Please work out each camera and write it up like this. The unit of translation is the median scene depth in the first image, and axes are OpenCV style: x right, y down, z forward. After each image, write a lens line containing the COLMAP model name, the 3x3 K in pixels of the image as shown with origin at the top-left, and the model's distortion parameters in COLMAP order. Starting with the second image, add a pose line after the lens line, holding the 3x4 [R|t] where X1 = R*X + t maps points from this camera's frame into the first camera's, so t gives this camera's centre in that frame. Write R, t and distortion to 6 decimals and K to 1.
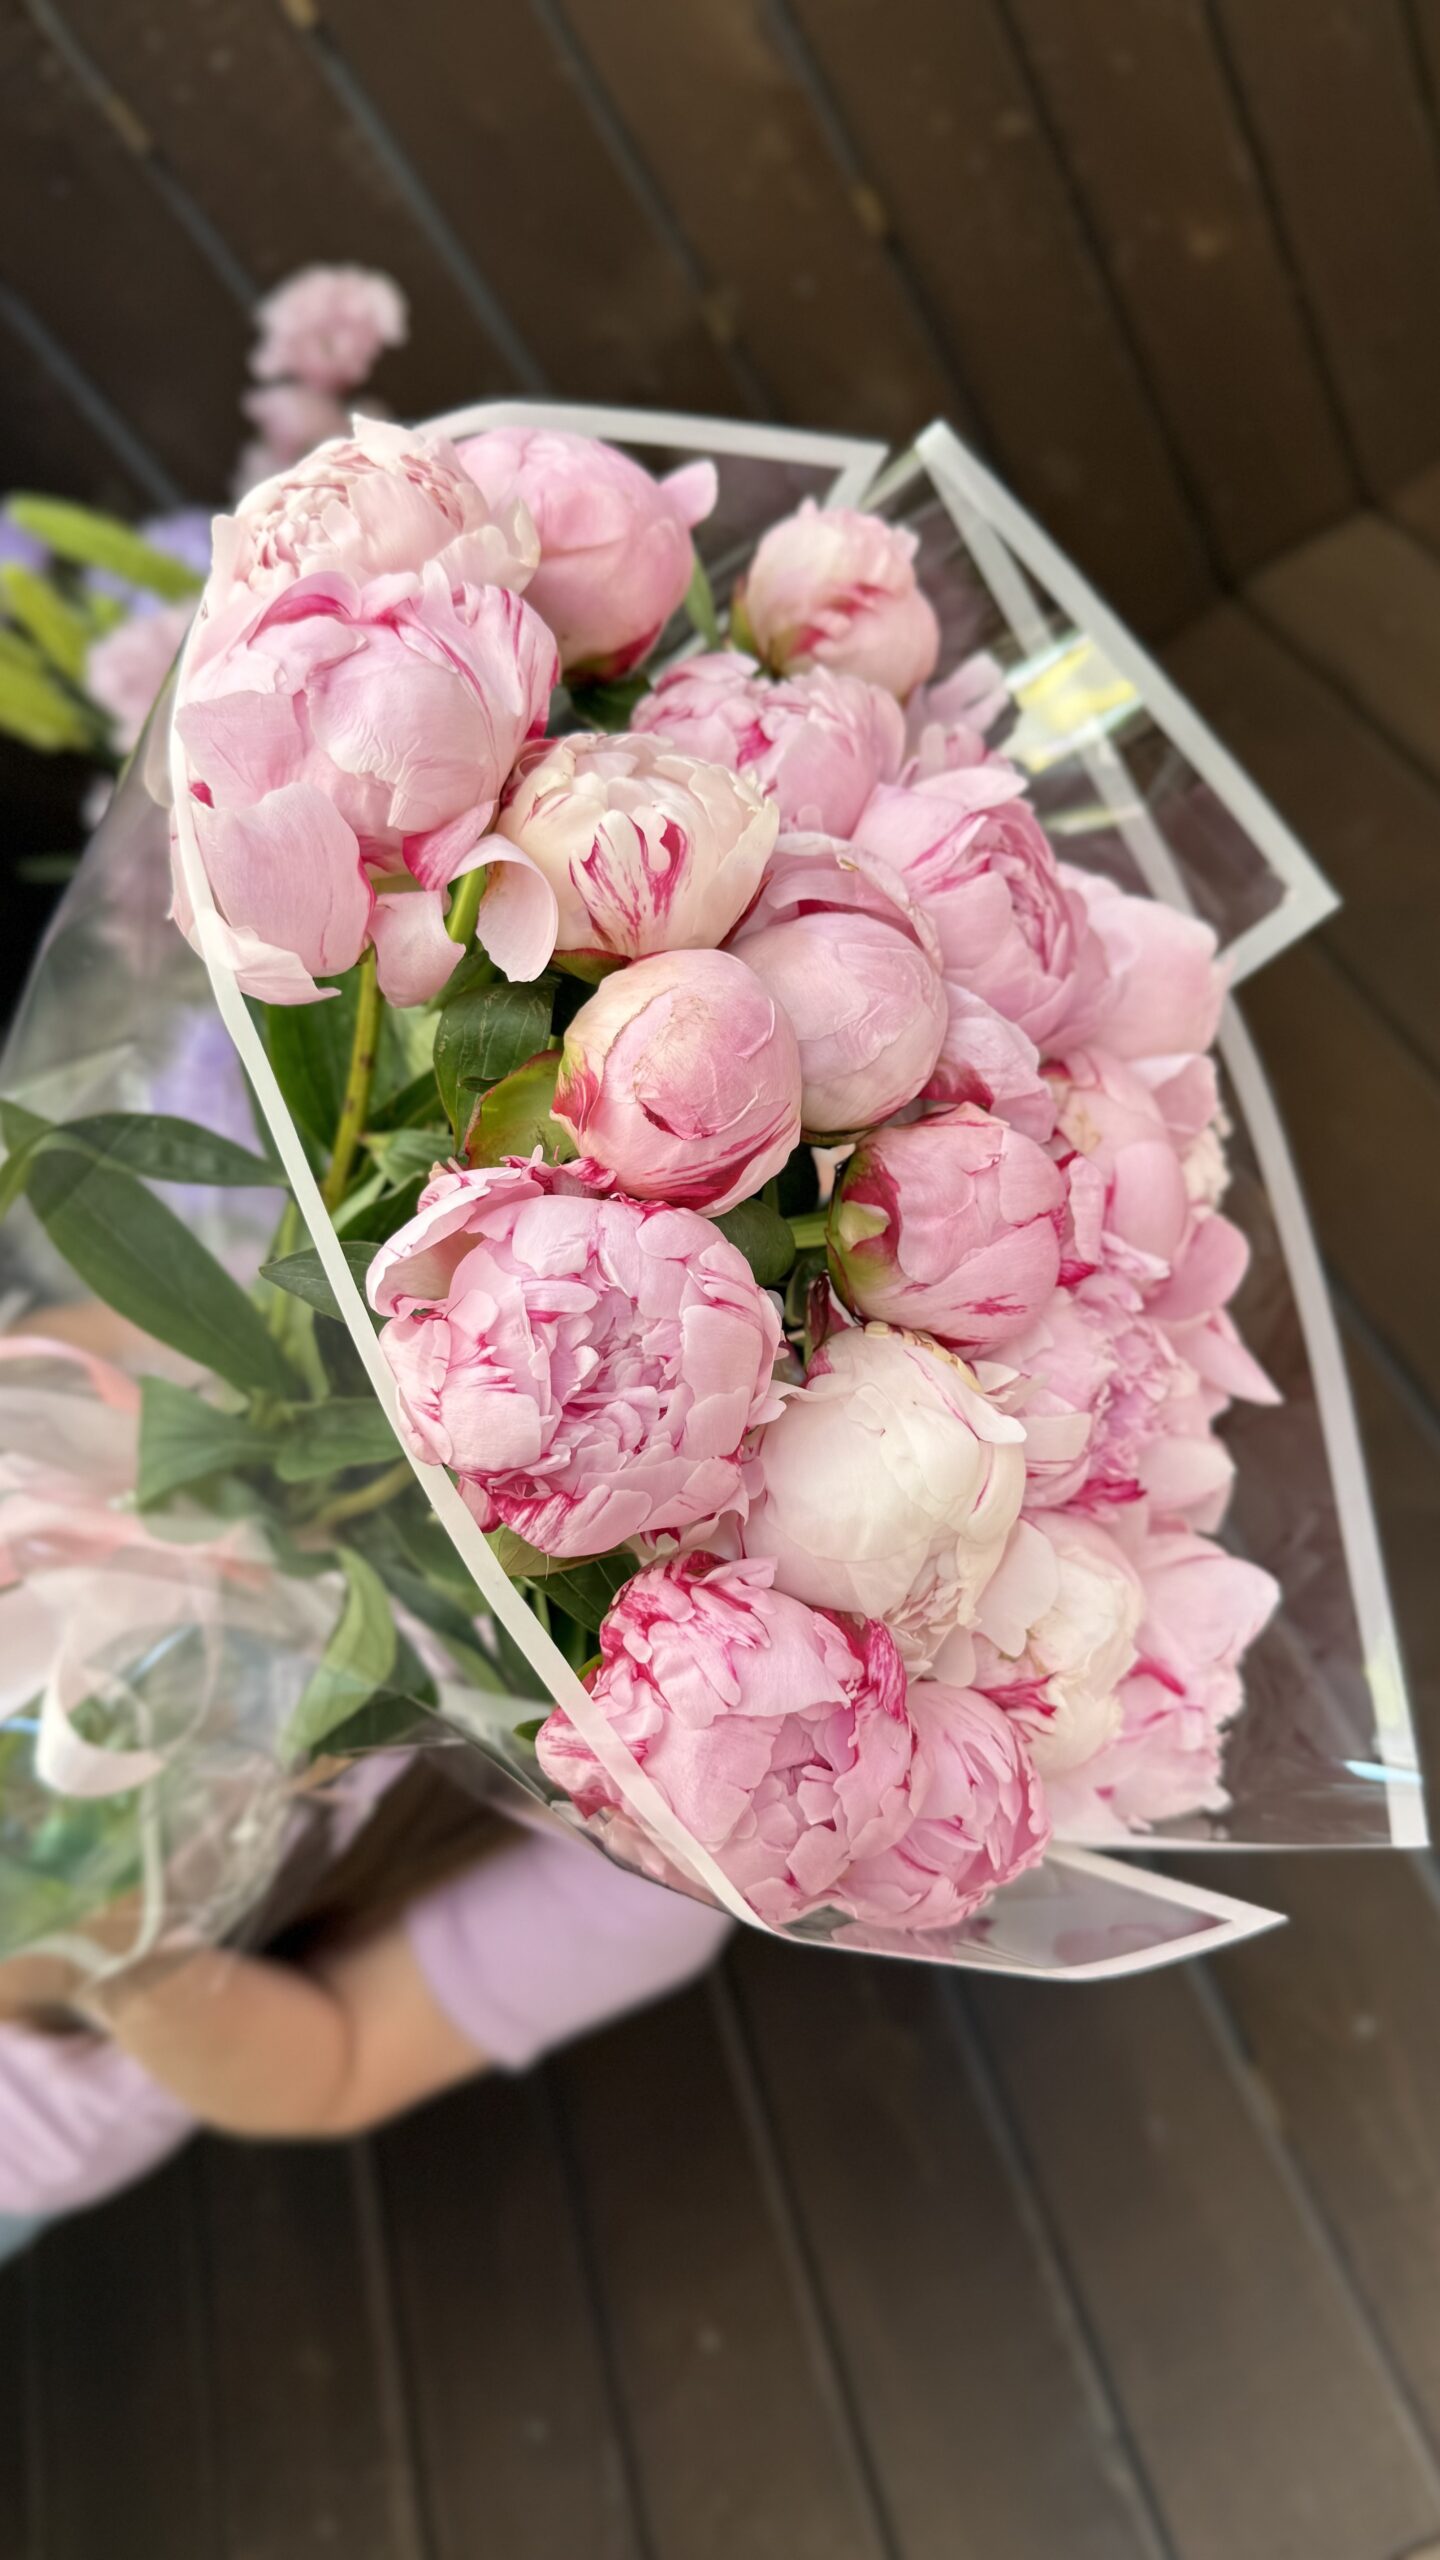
lens RADIAL K [[1940.1, 0, 731.0], [0, 1940.1, 1311.9], [0, 0, 1]] dist [0.092277, -0.435368]
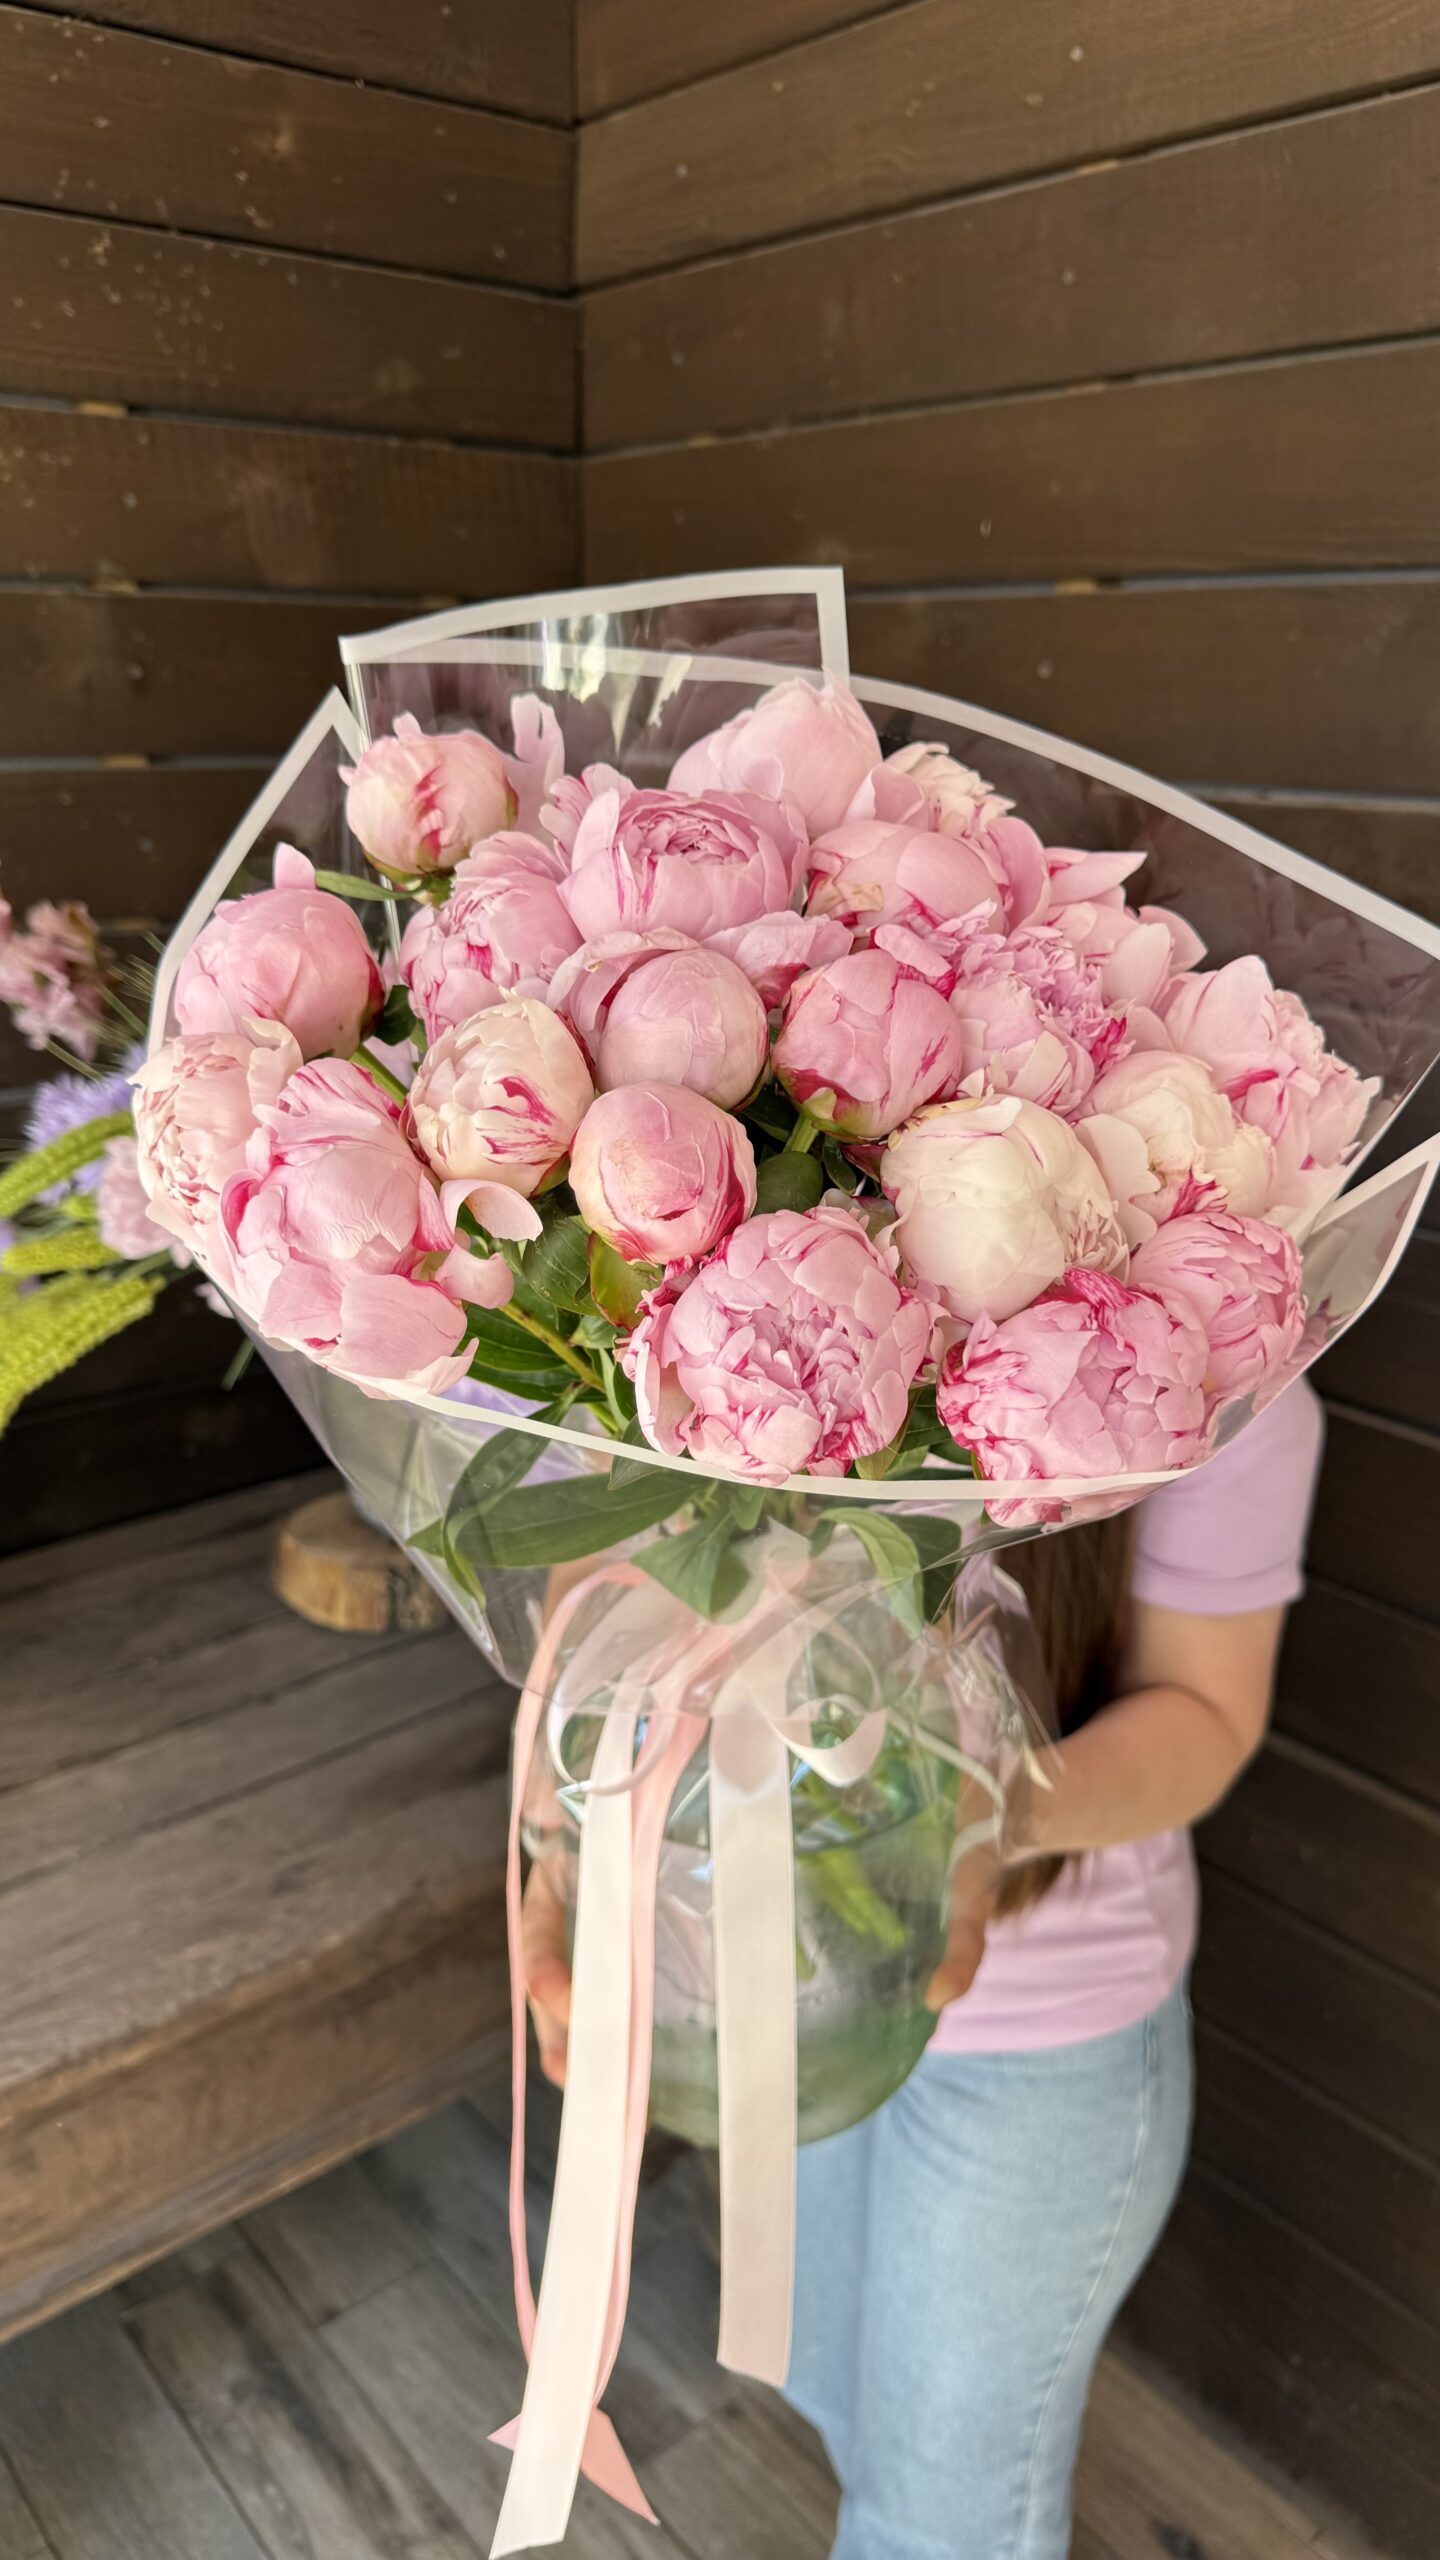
lens RADIAL K [[1859.7, 0, 720.0], [0, 1859.7, 1280.0], [0, 0, 1]] dist [-0.031004, -0.000150]
pose [[0.549128, -0.816853, -0.176661, 0.164396], [0.830605, 0.556815, 0.007207, -0.048739], [0.092480, -0.150693, 0.984245, -0.300193]]
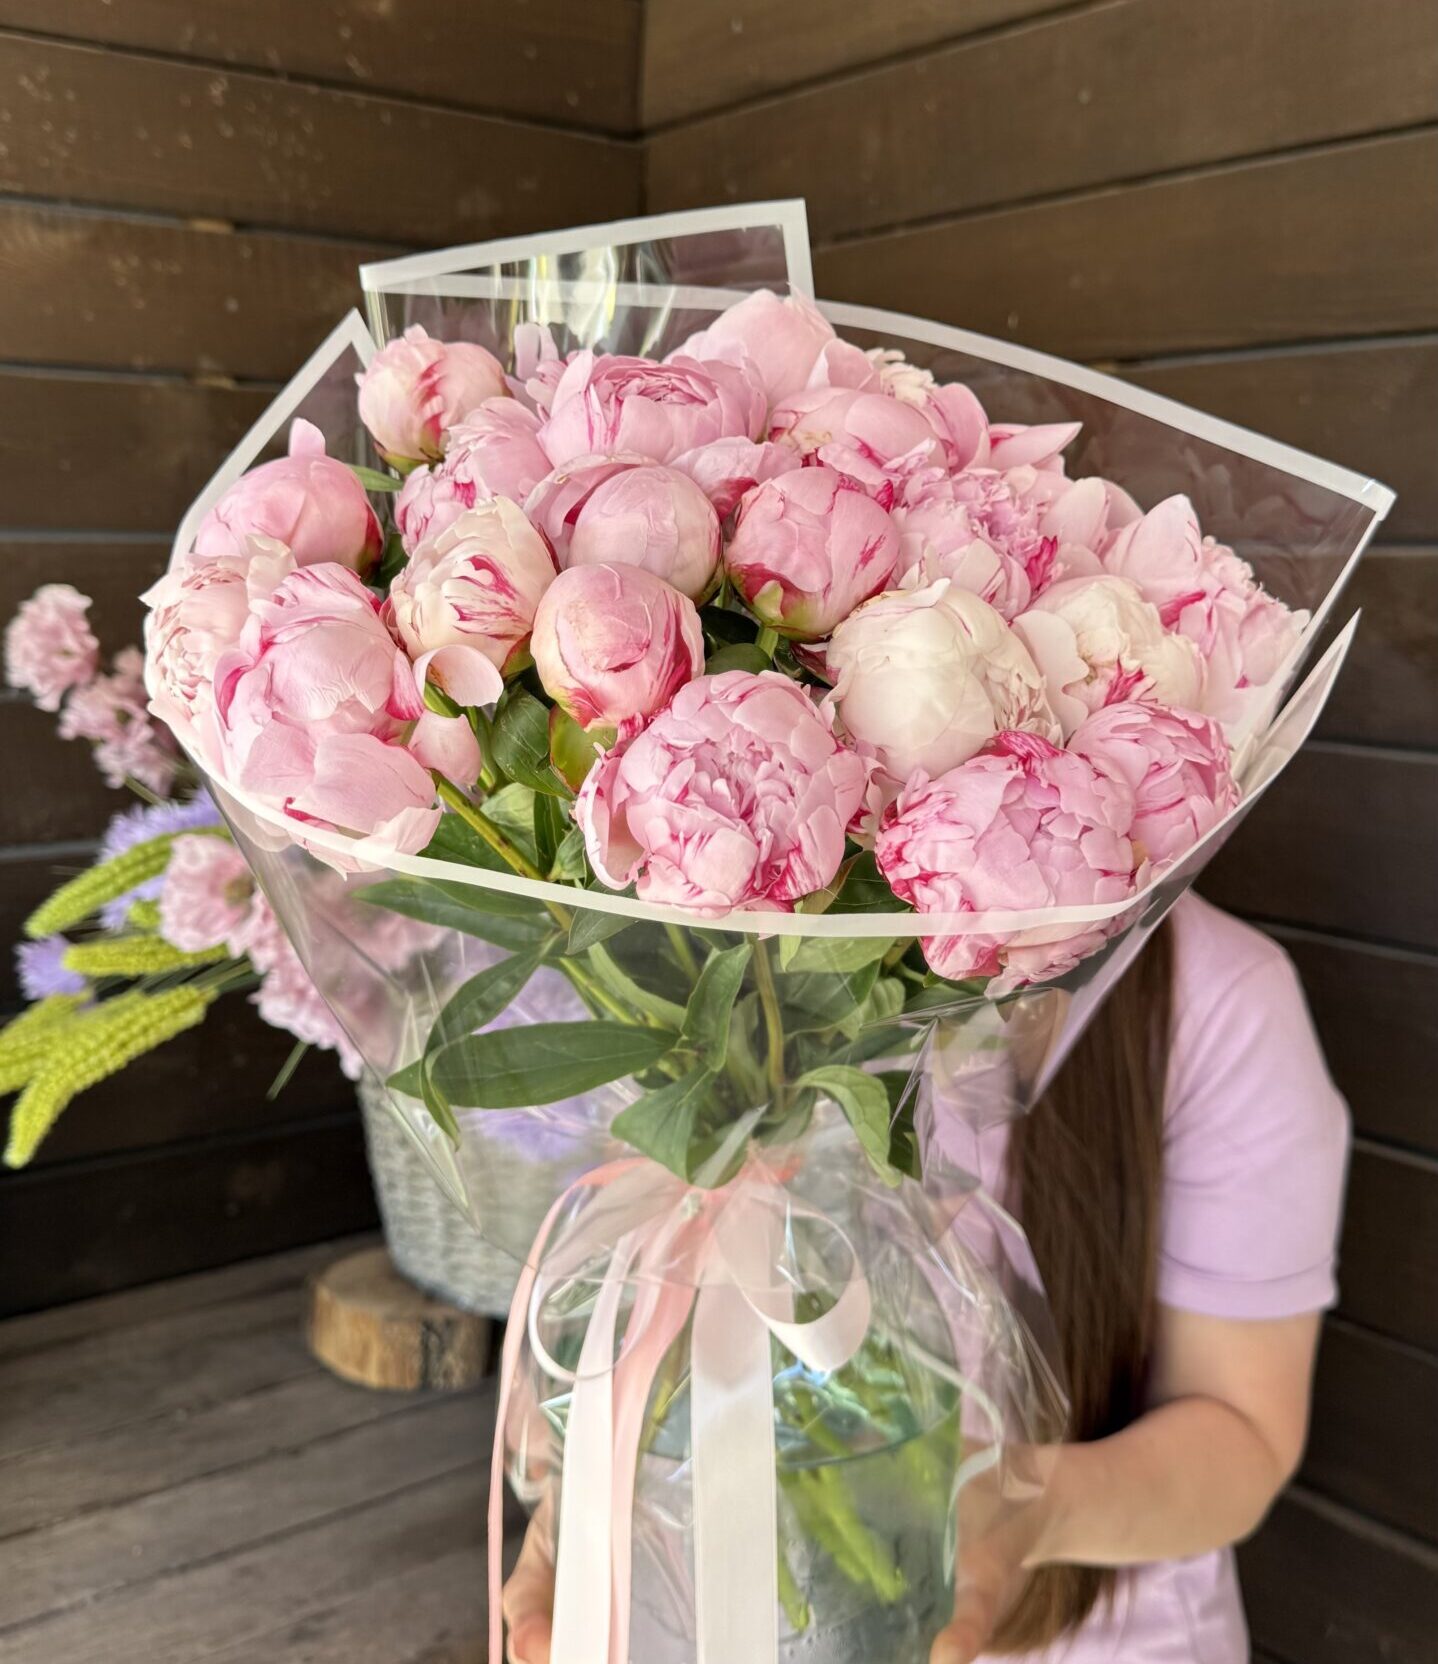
lens RADIAL K [[1809.9, 0, 702.6], [0, 1809.9, 751.7], [0, 0, 1]] dist [-0.026641, -0.032287]
pose [[0.544179, -0.838256, -0.034578, -0.009093], [0.828331, 0.543365, -0.136466, 0.165948], [0.133182, 0.045620, 0.990041, -0.353097]]
